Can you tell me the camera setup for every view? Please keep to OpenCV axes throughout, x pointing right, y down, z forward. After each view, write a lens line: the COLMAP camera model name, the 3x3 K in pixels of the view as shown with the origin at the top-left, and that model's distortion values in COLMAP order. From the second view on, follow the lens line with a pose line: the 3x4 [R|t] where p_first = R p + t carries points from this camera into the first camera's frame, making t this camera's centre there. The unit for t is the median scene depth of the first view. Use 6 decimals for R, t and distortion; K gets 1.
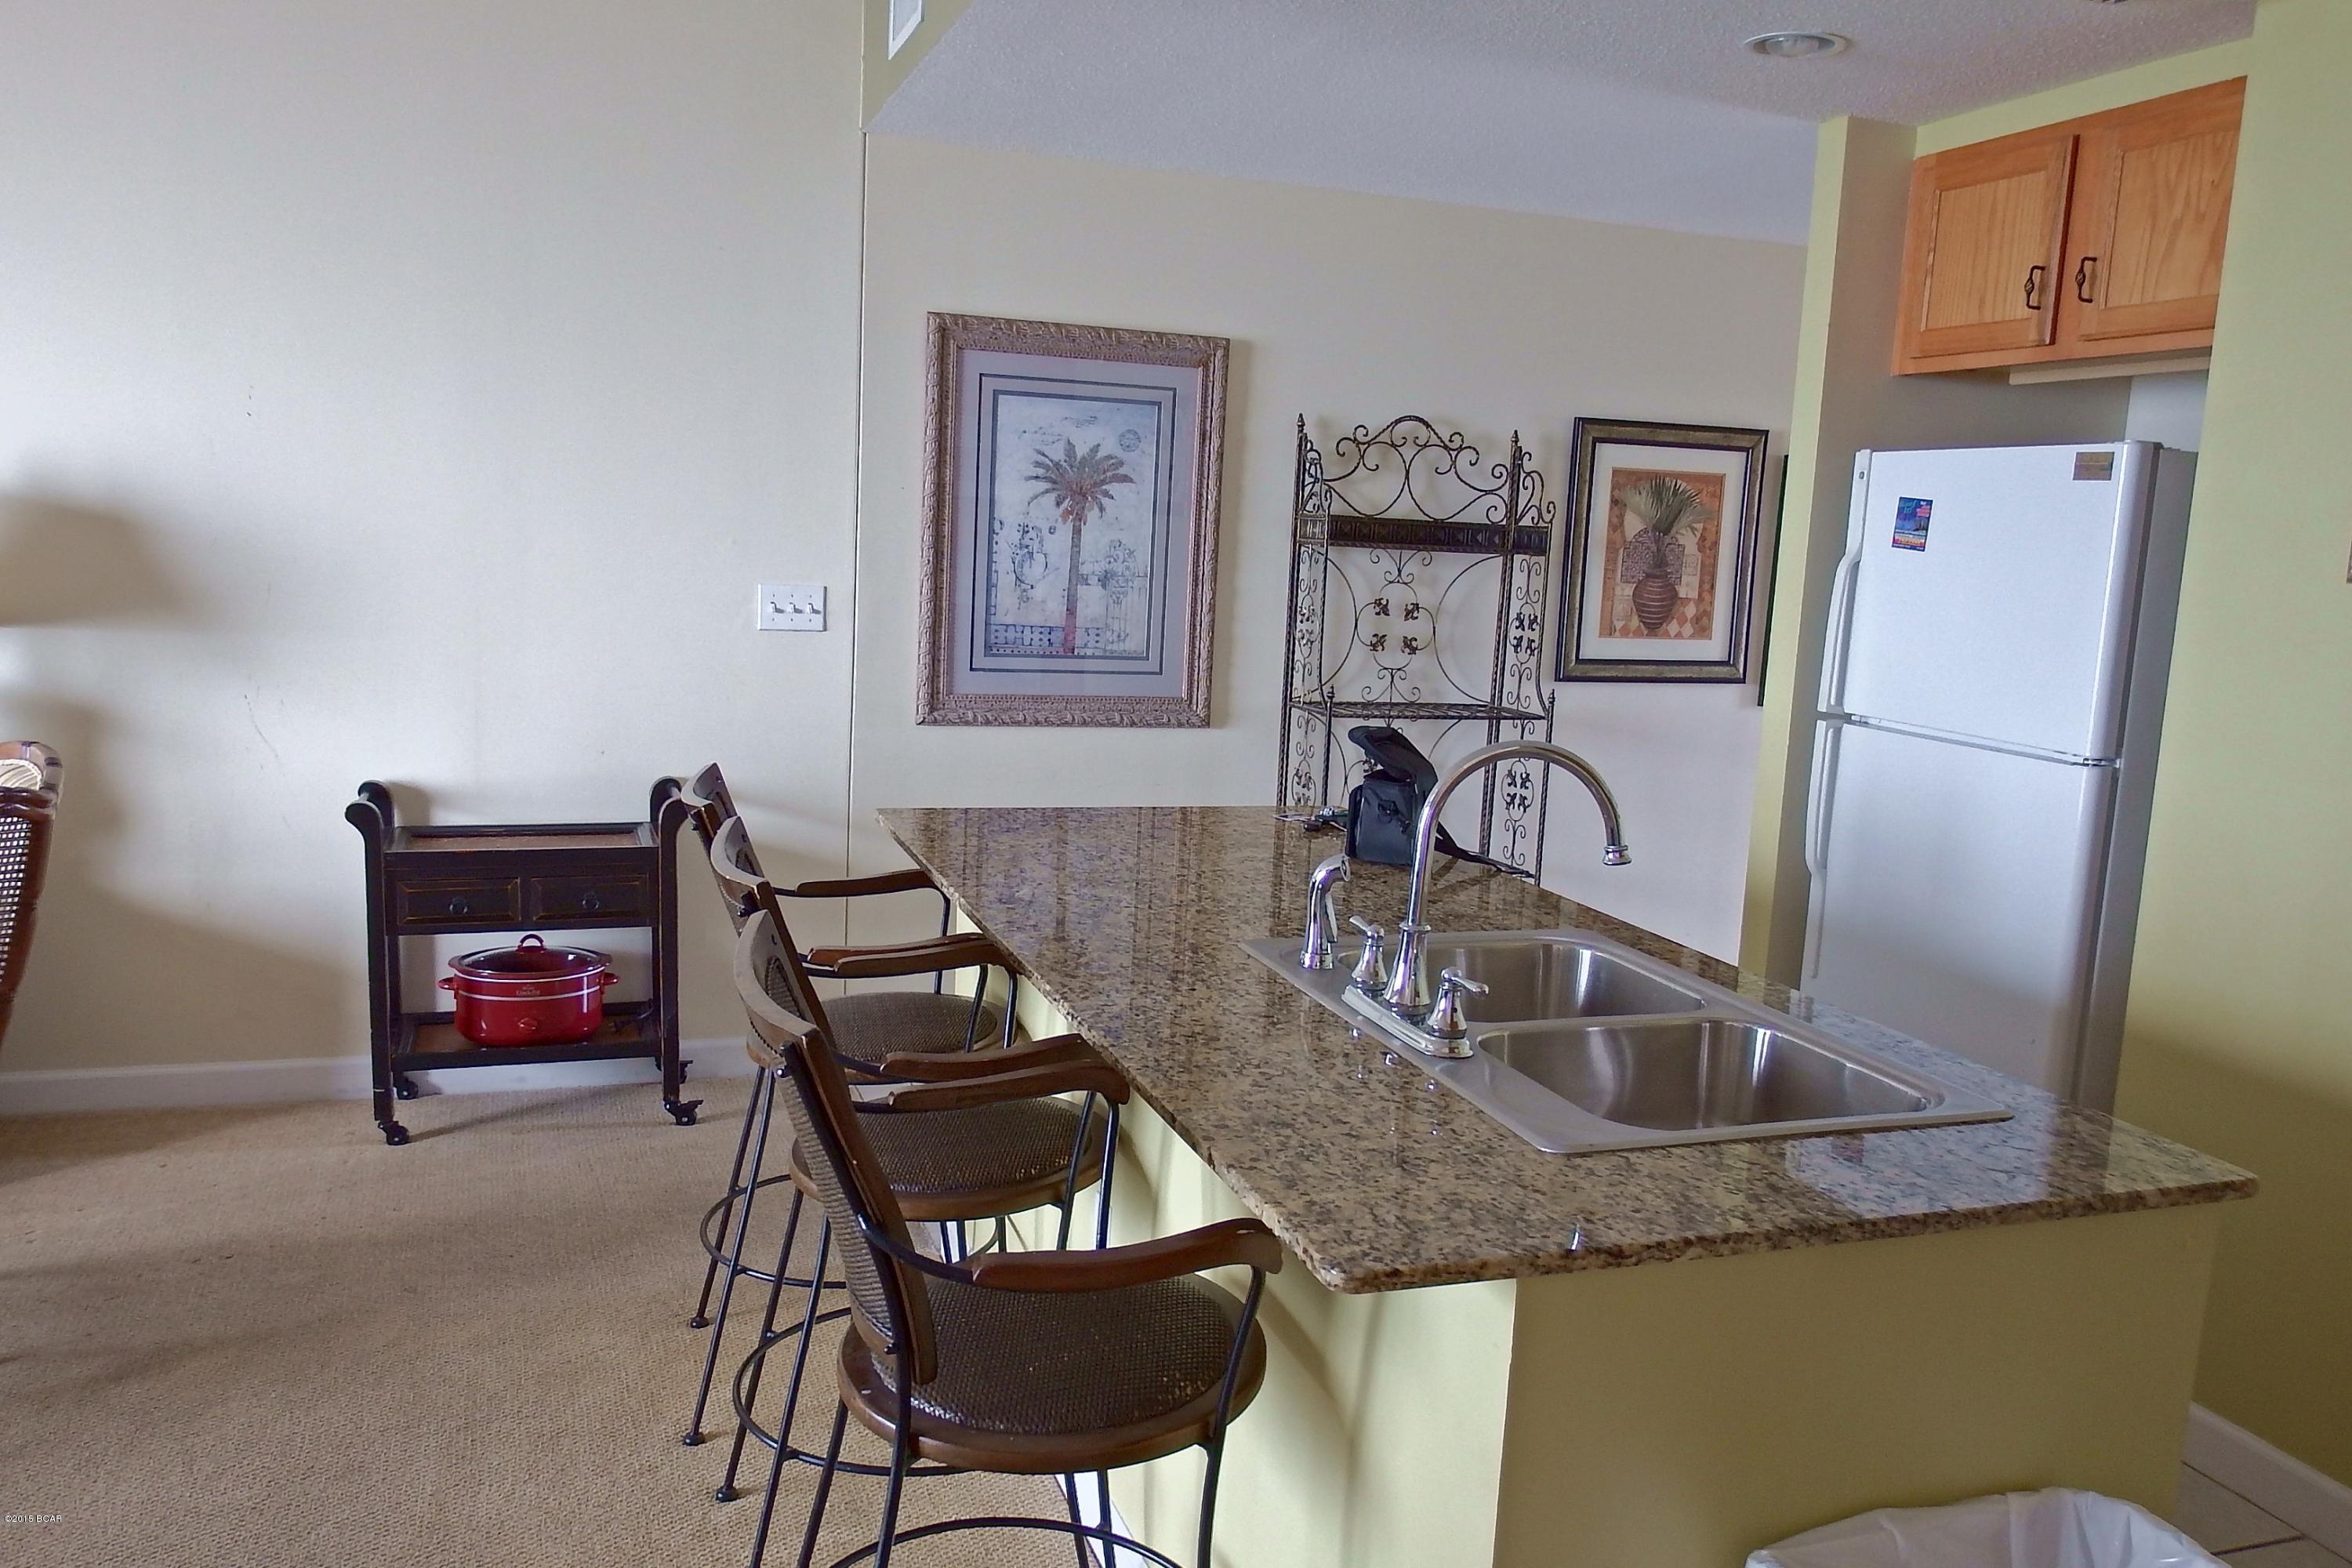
lens RADIAL K [[1775.0, 0, 1172.1], [0, 1775.0, 765.7], [0, 0, 1]] dist [-0.036882, 0.007783]
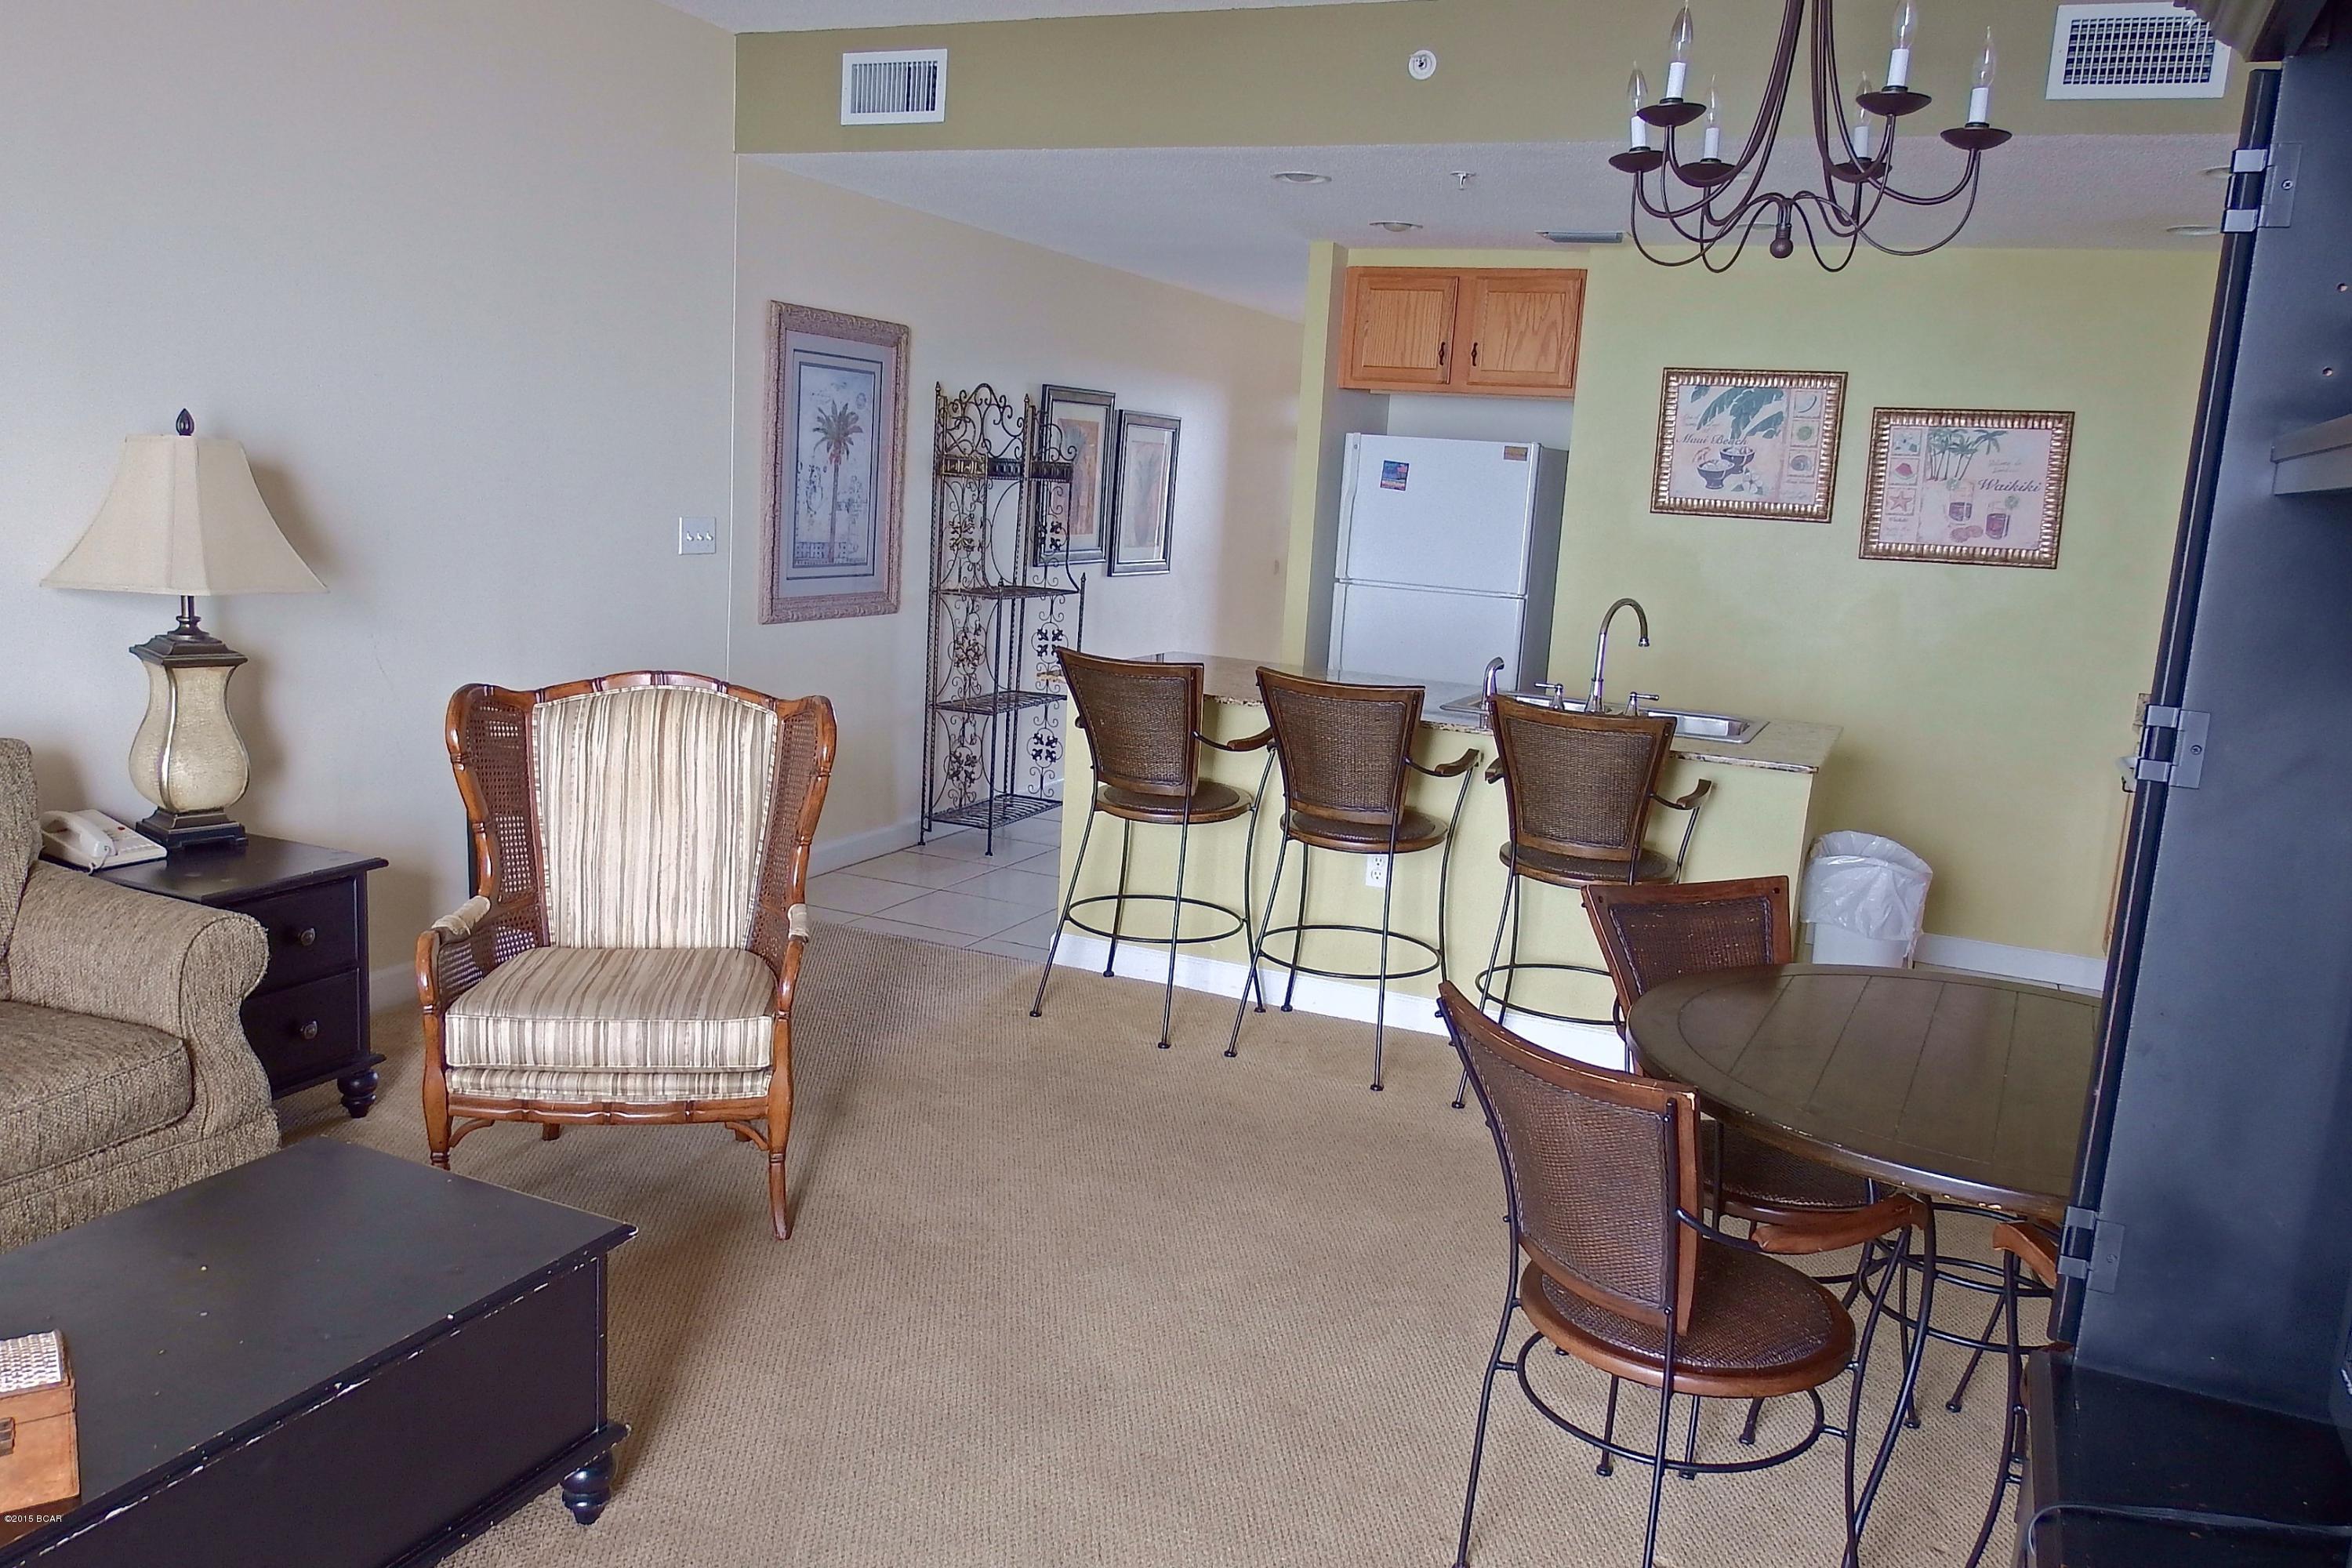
lens RADIAL K [[1827.0, 0, 1169.7], [0, 1827.0, 799.7], [0, 0, 1]] dist [-0.005335, -0.006189]
pose [[0.676993, -0.135517, 0.723406, -0.897002], [0.067153, 0.990176, 0.122647, -0.038419], [-0.732920, -0.034453, 0.679442, -0.116052]]
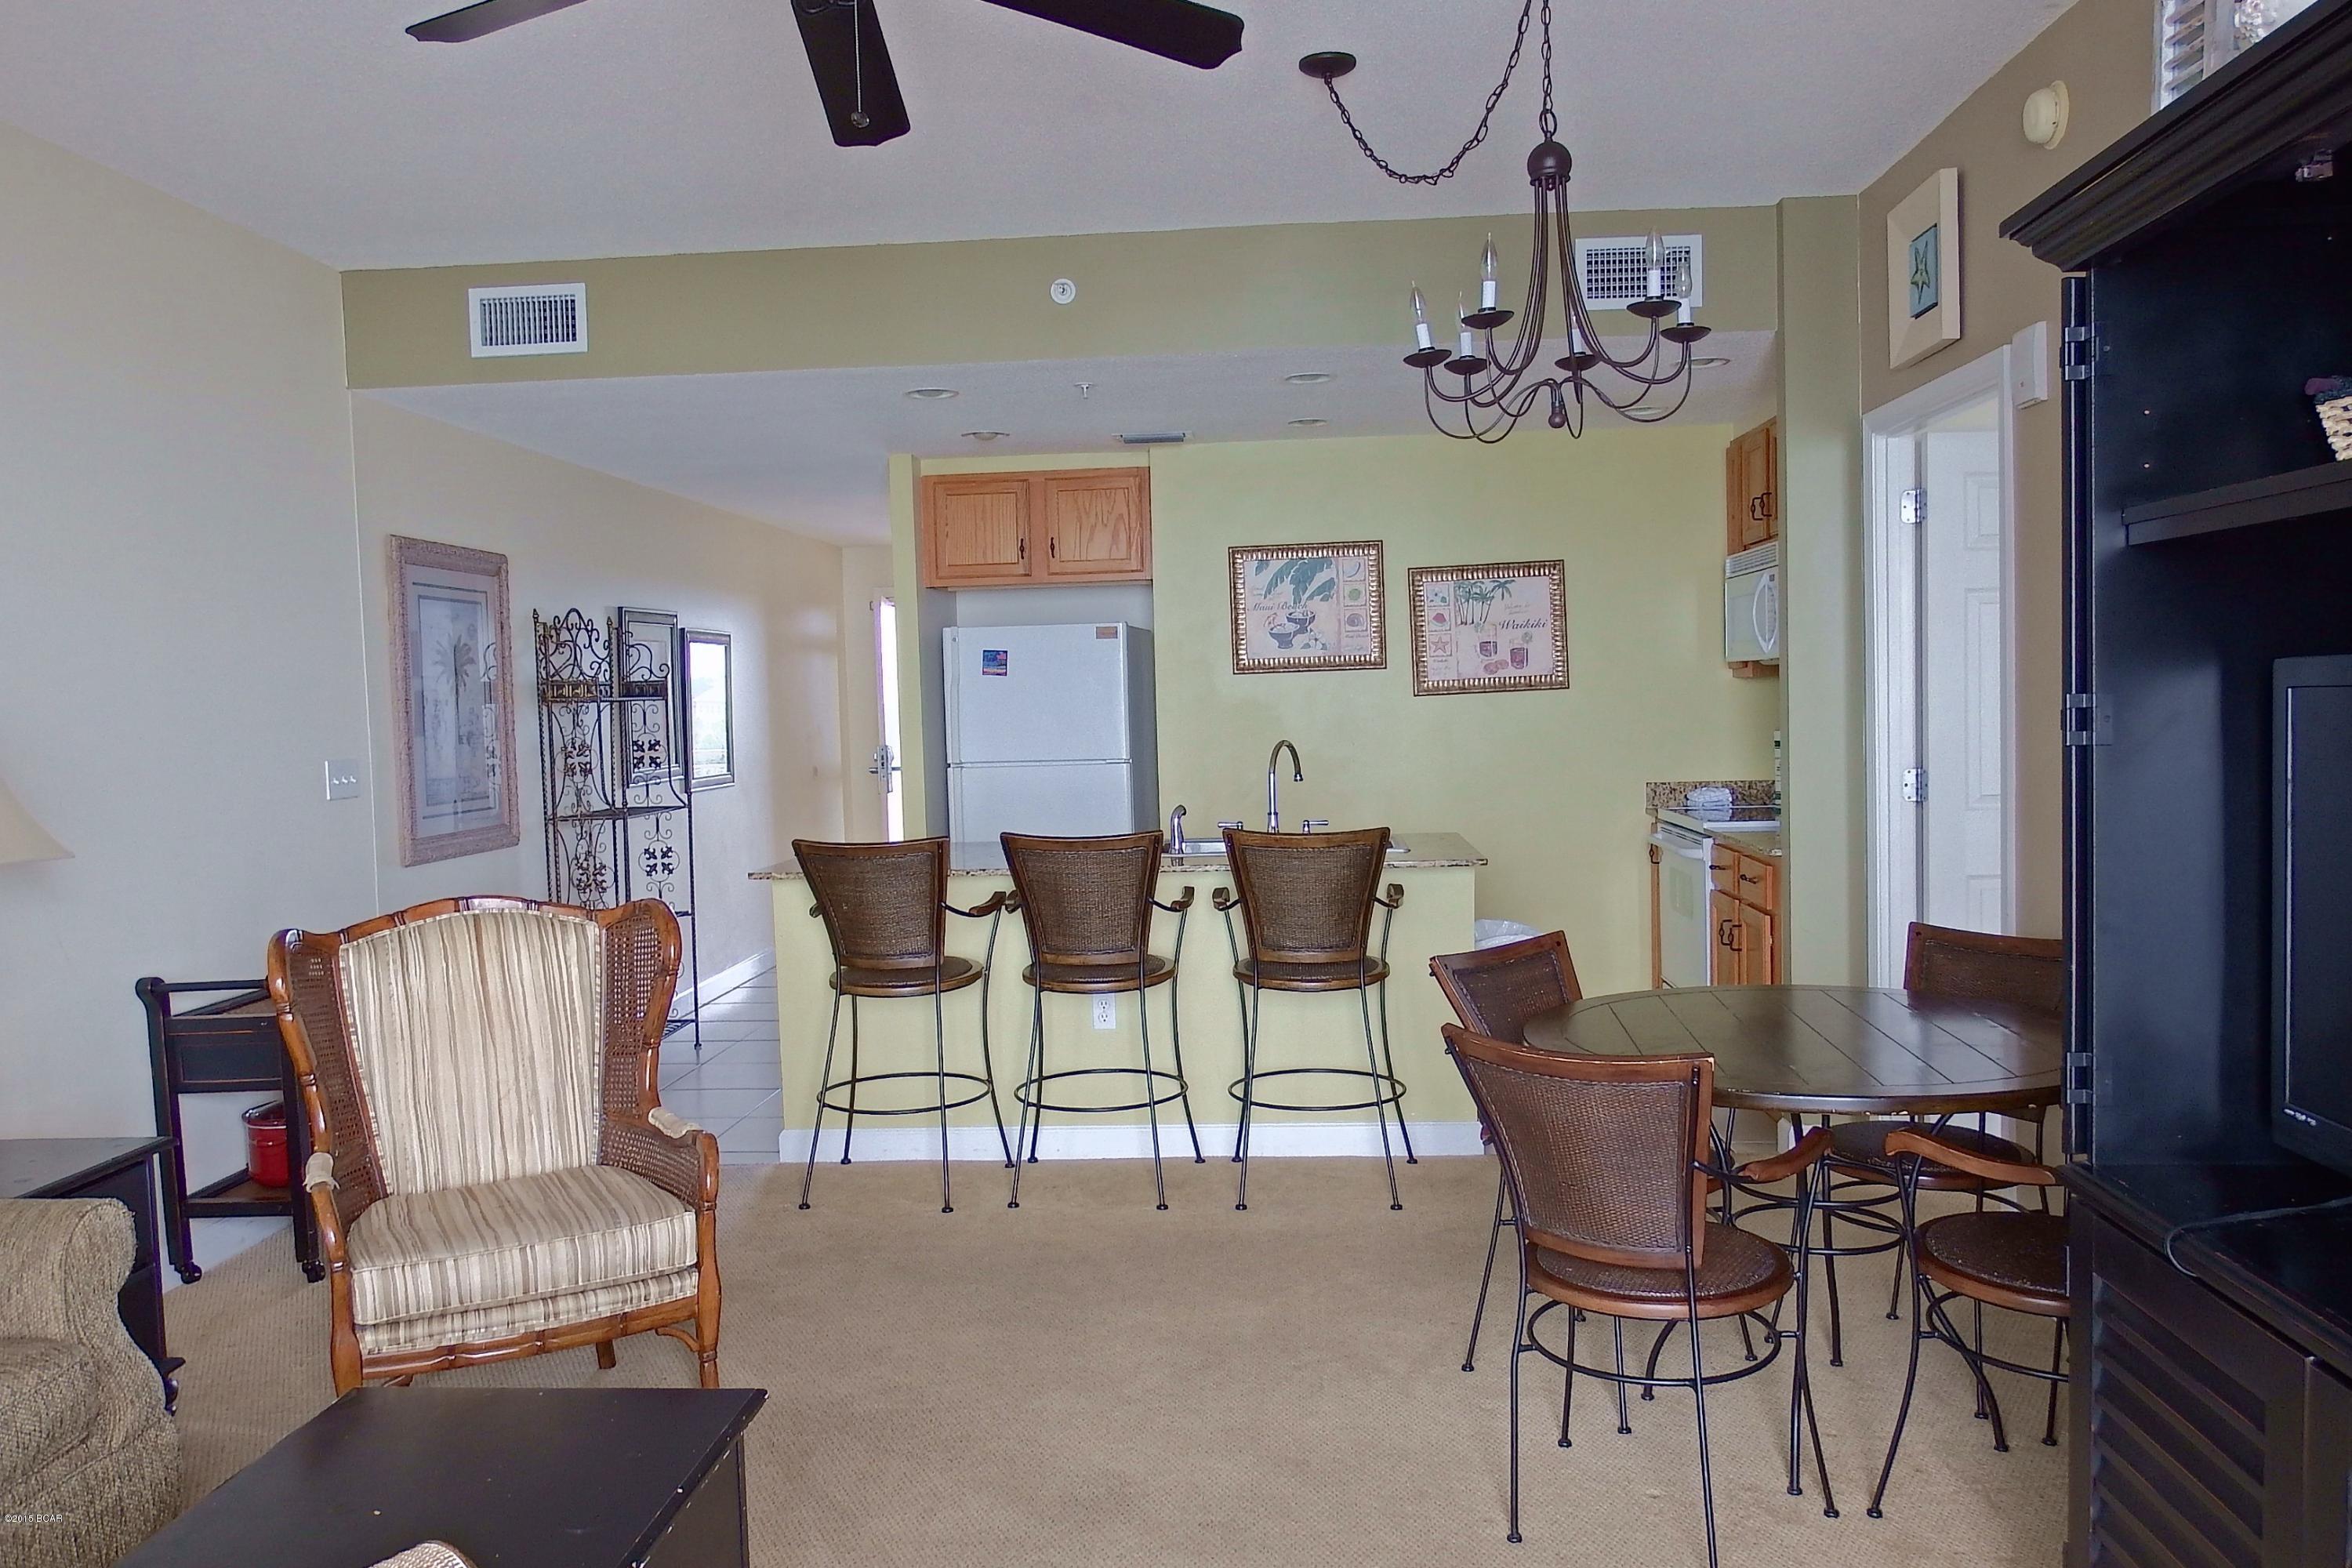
lens RADIAL K [[1827.0, 0, 1213.2], [0, 1827.0, 788.2], [0, 0, 1]] dist [-0.005335, -0.006189]
pose [[0.367505, -0.105764, 0.923988, -1.069055], [0.168718, 0.984609, 0.045597, -0.038367], [-0.914590, 0.139137, 0.379693, 0.005792]]
